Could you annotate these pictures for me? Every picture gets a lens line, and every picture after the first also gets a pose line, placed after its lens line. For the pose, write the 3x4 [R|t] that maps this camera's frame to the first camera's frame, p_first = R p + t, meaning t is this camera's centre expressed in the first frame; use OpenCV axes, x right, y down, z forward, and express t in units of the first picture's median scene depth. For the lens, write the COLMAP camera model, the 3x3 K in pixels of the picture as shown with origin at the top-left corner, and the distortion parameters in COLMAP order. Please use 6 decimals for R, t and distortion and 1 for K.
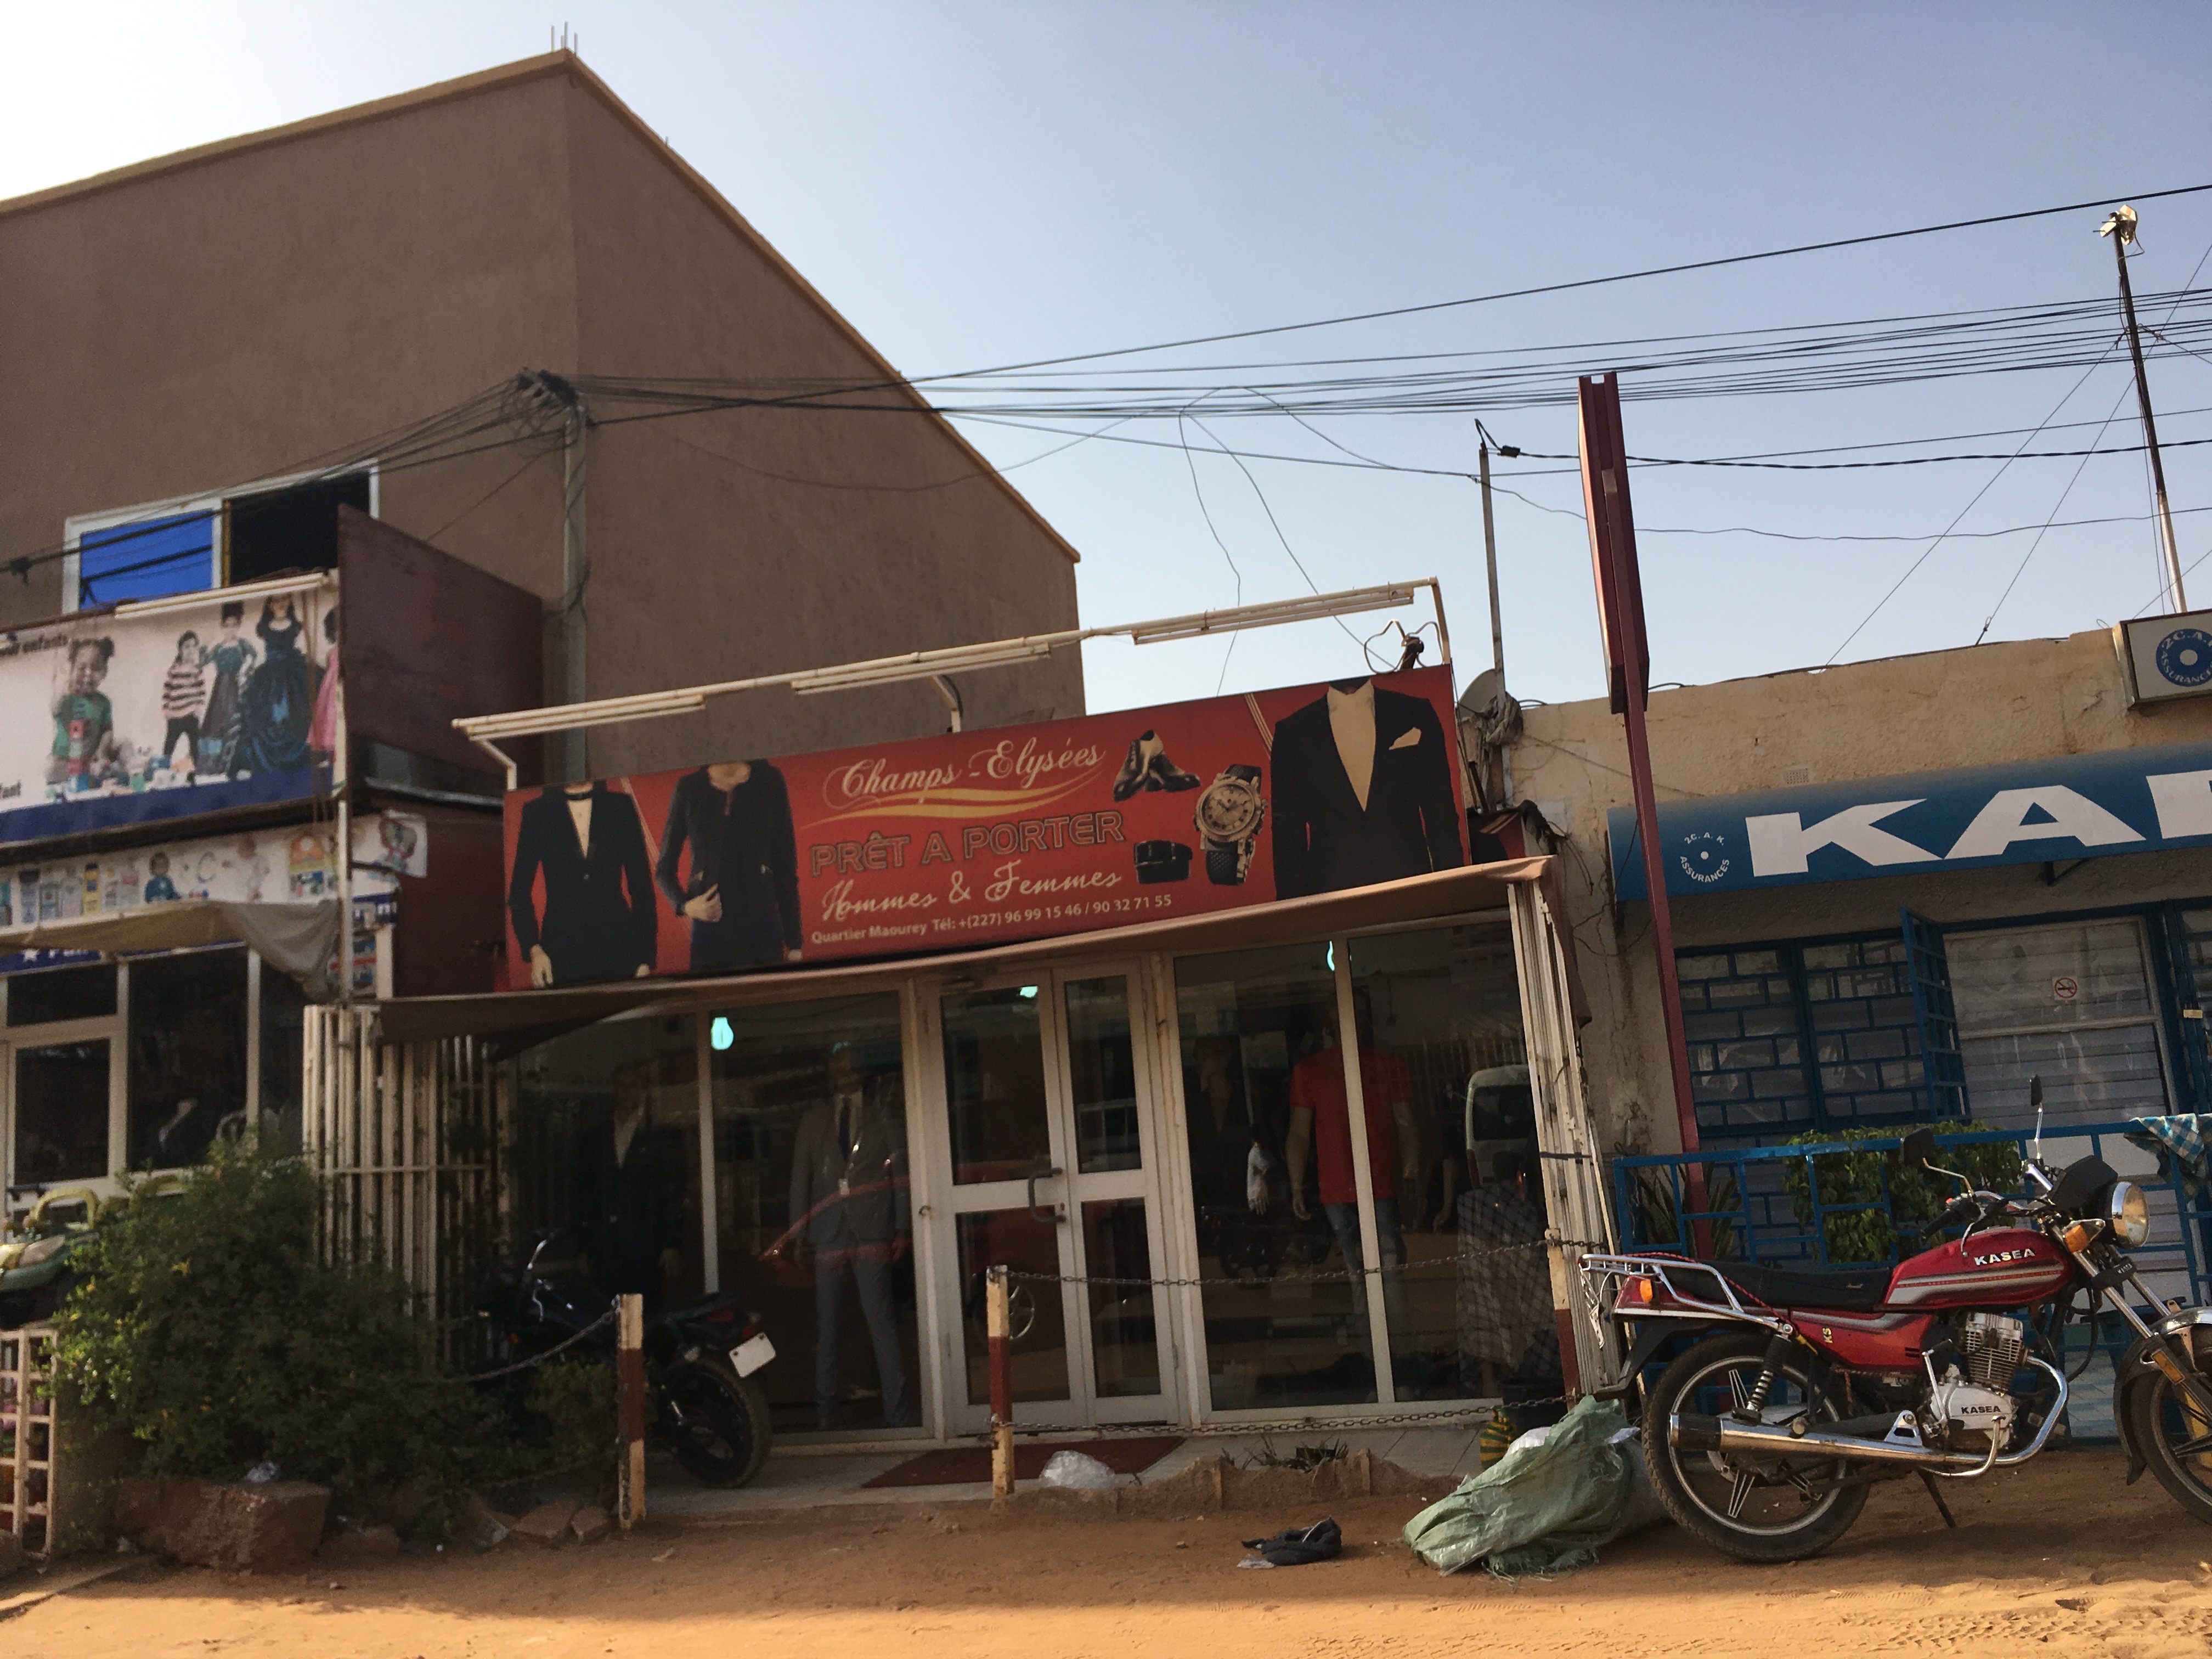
lens RADIAL K [[2011.6, 0, 1106.0], [0, 2011.6, 829.5], [0, 0, 1]] dist [0.082216, -0.138323]
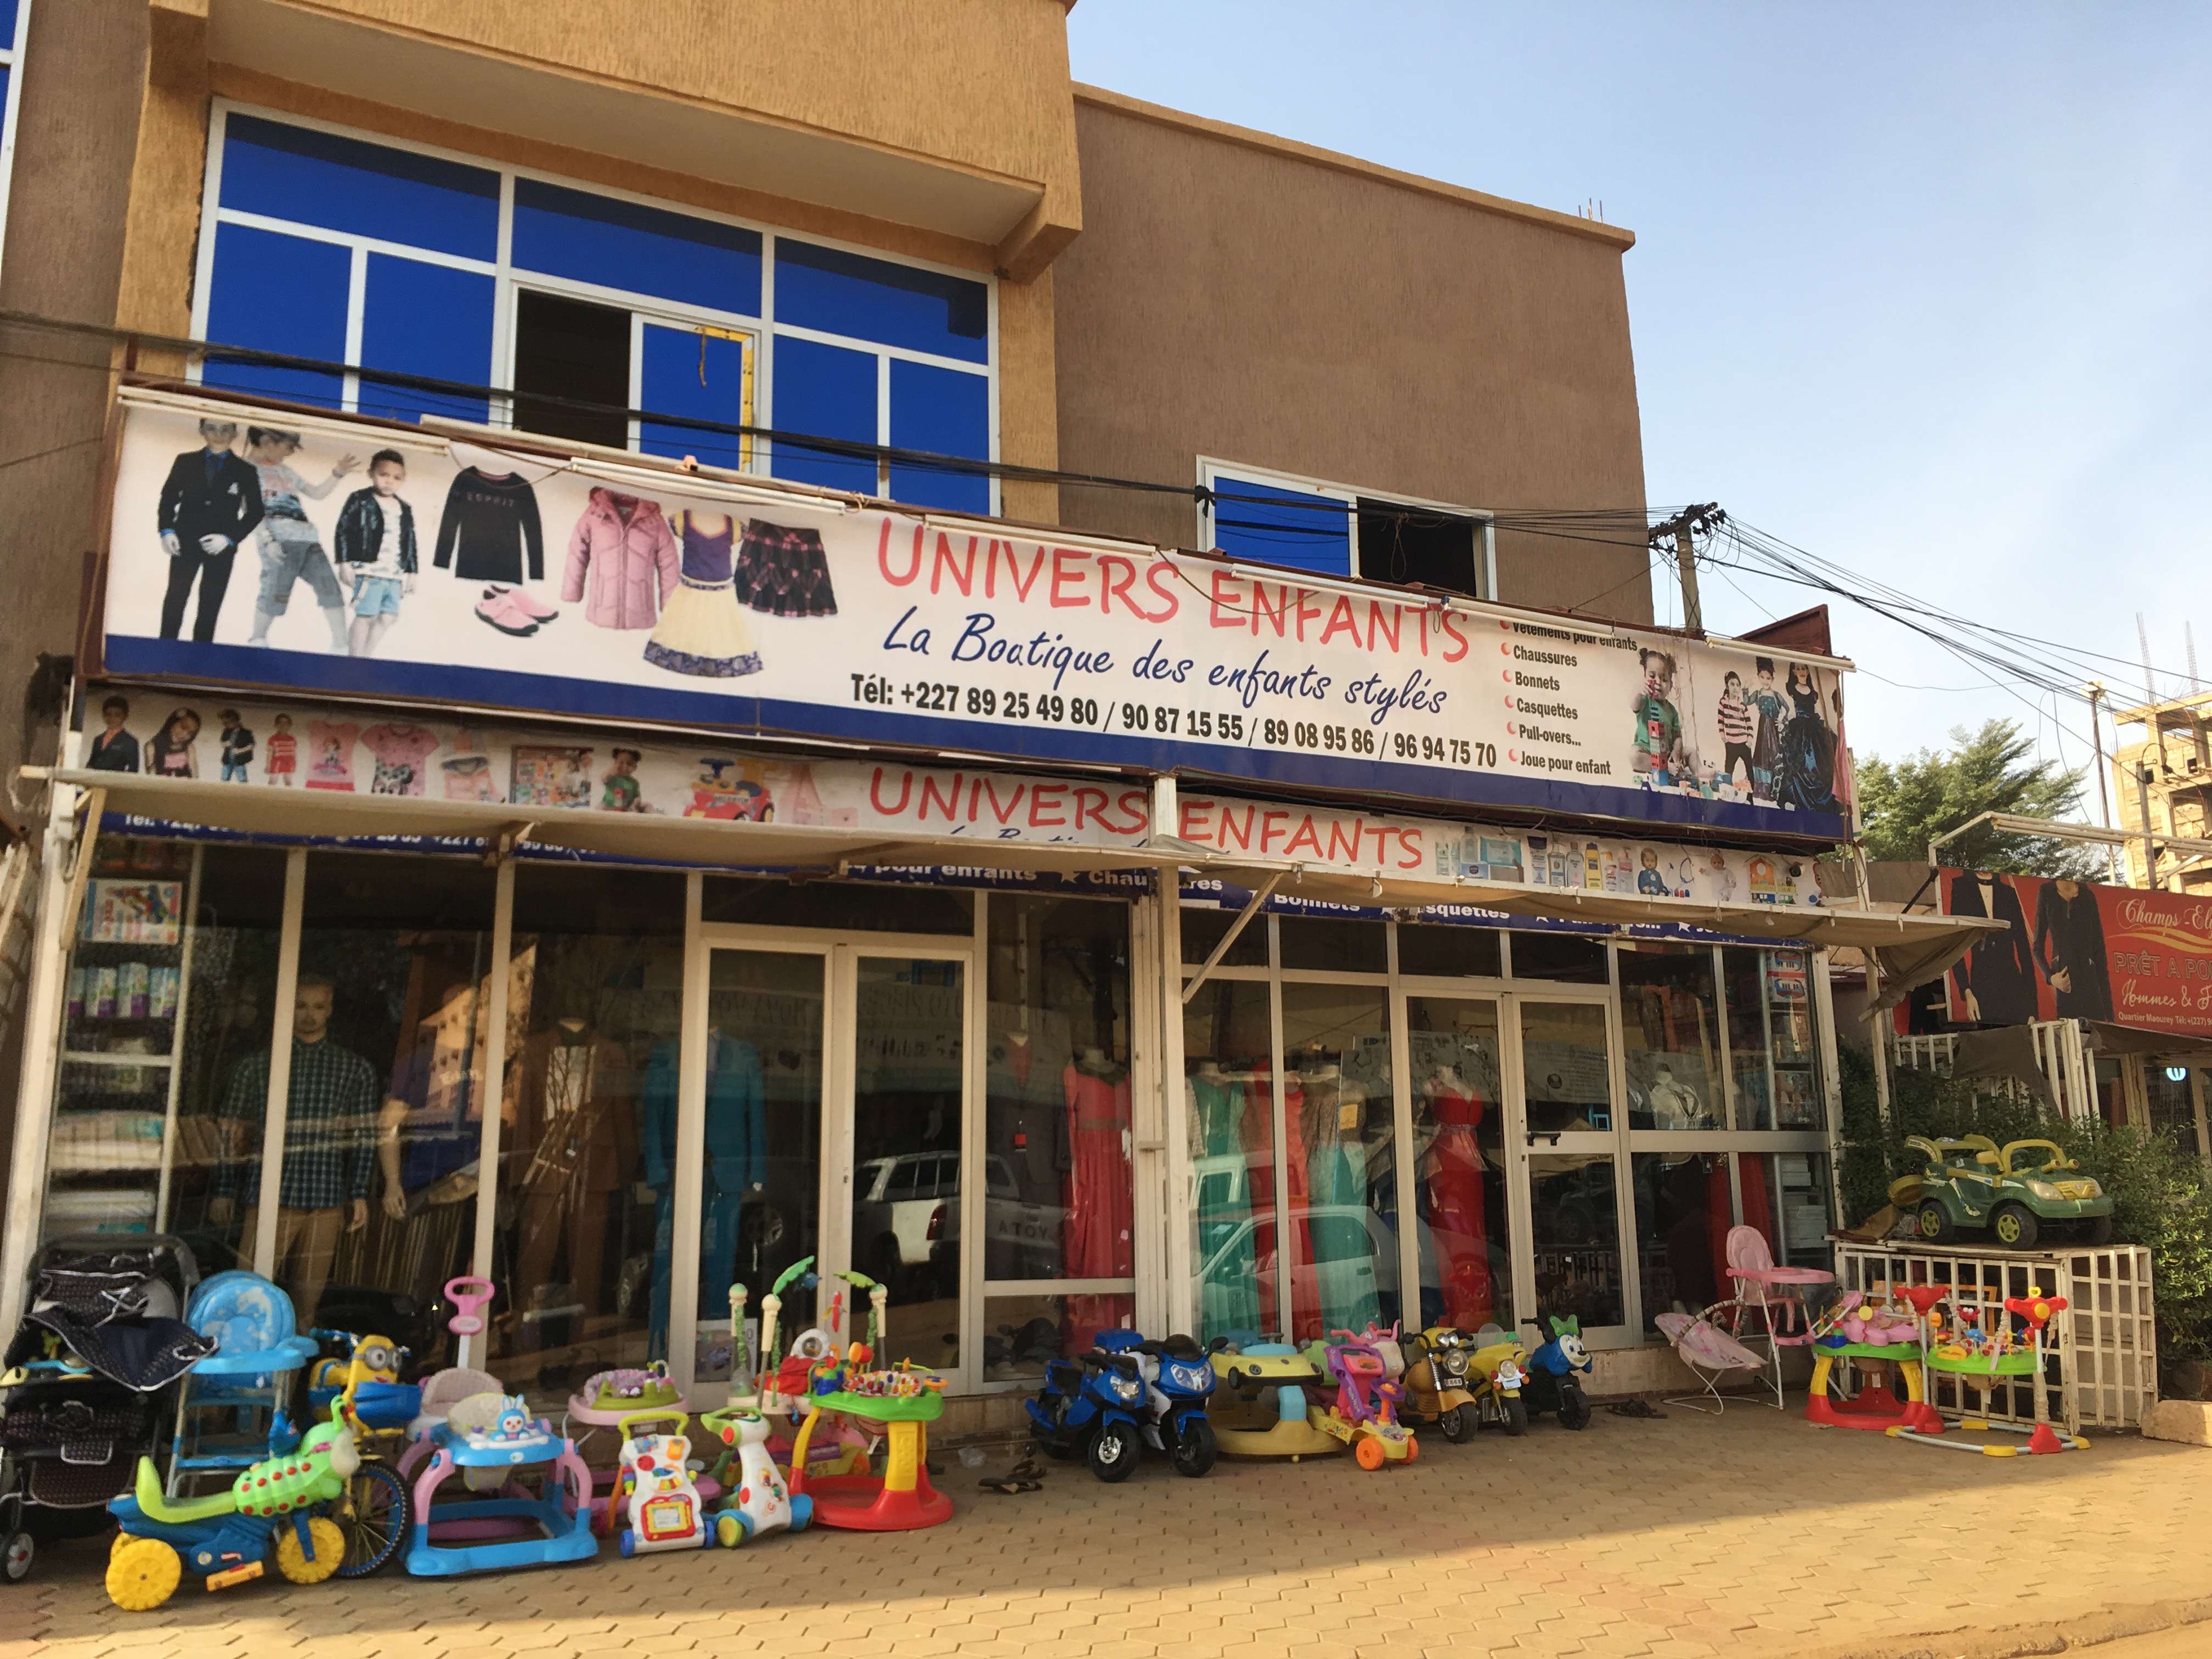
lens RADIAL K [[2011.6, 0, 1106.0], [0, 2011.6, 829.5], [0, 0, 1]] dist [0.082216, -0.138323]
pose [[0.694630, 0.197208, 0.691808, -1.484981], [-0.155232, 0.980124, -0.123530, 0.190641], [-0.702418, -0.021583, 0.711437, 0.424027]]
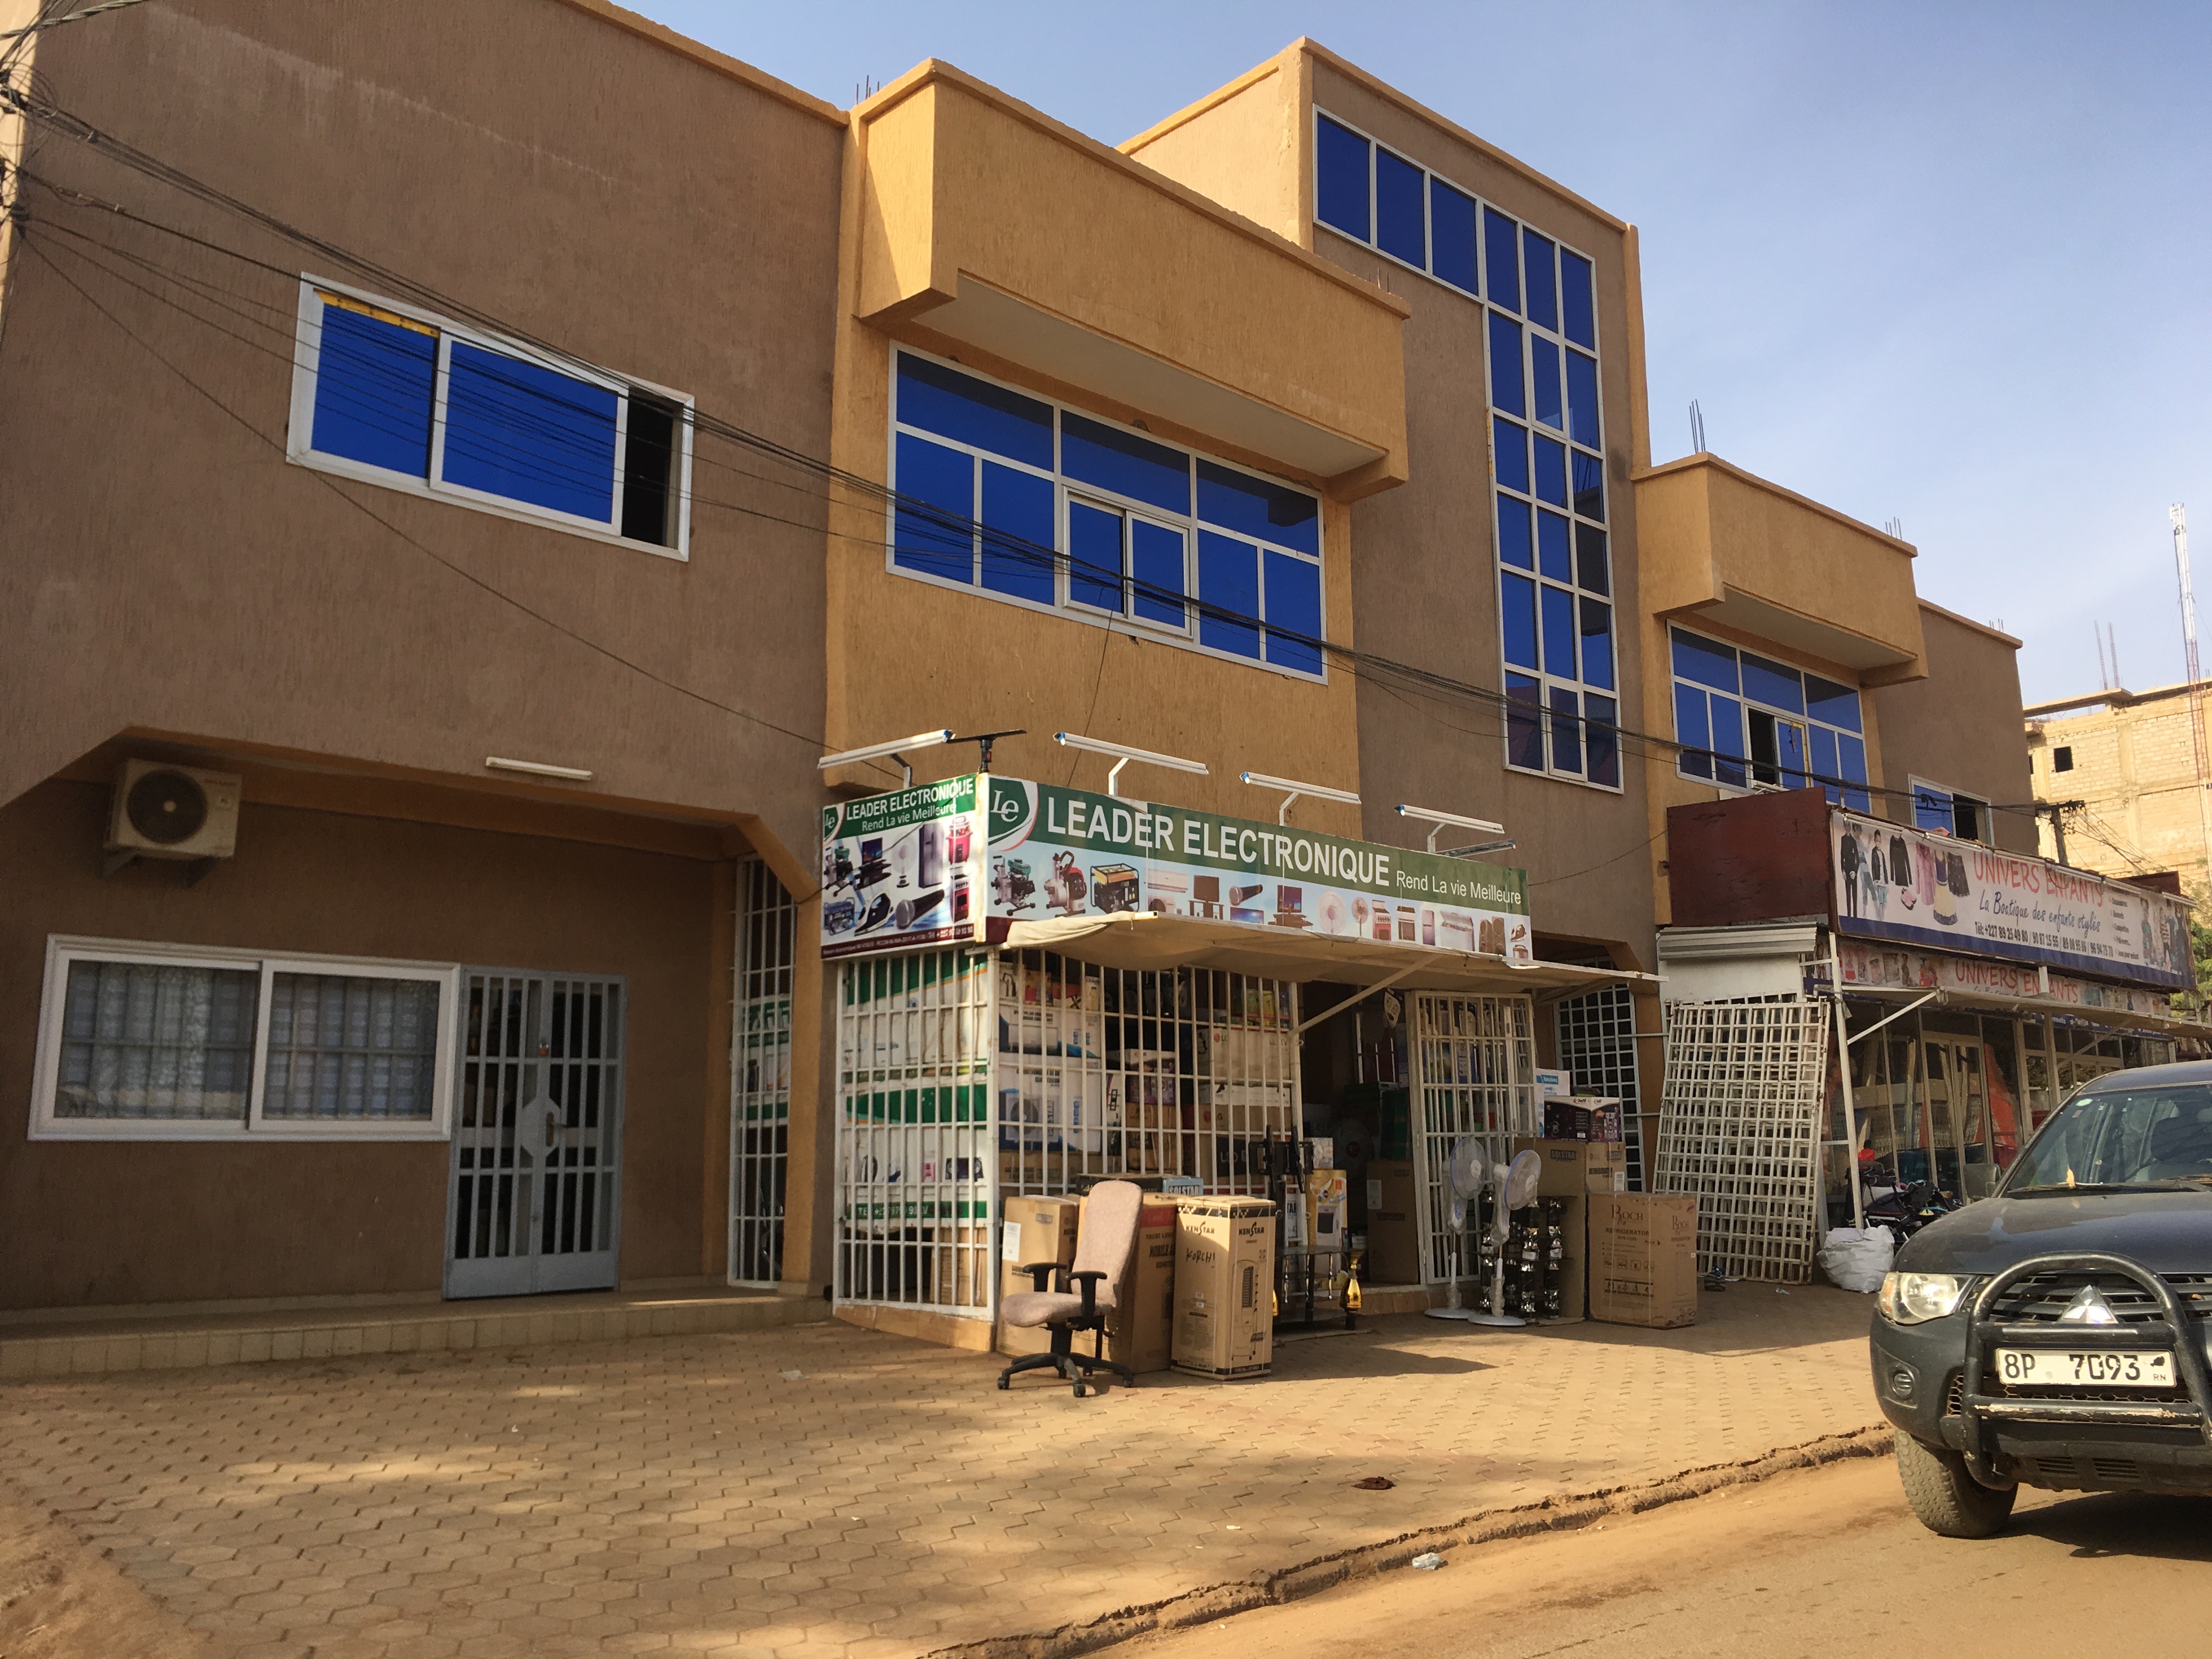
lens RADIAL K [[2011.6, 0, 1106.0], [0, 2011.6, 829.5], [0, 0, 1]] dist [0.082216, -0.138323]
pose [[0.466072, 0.218939, 0.857229, -3.078679], [-0.179984, 0.972101, -0.150421, 0.396489], [-0.866246, -0.084180, 0.492475, 0.885511]]
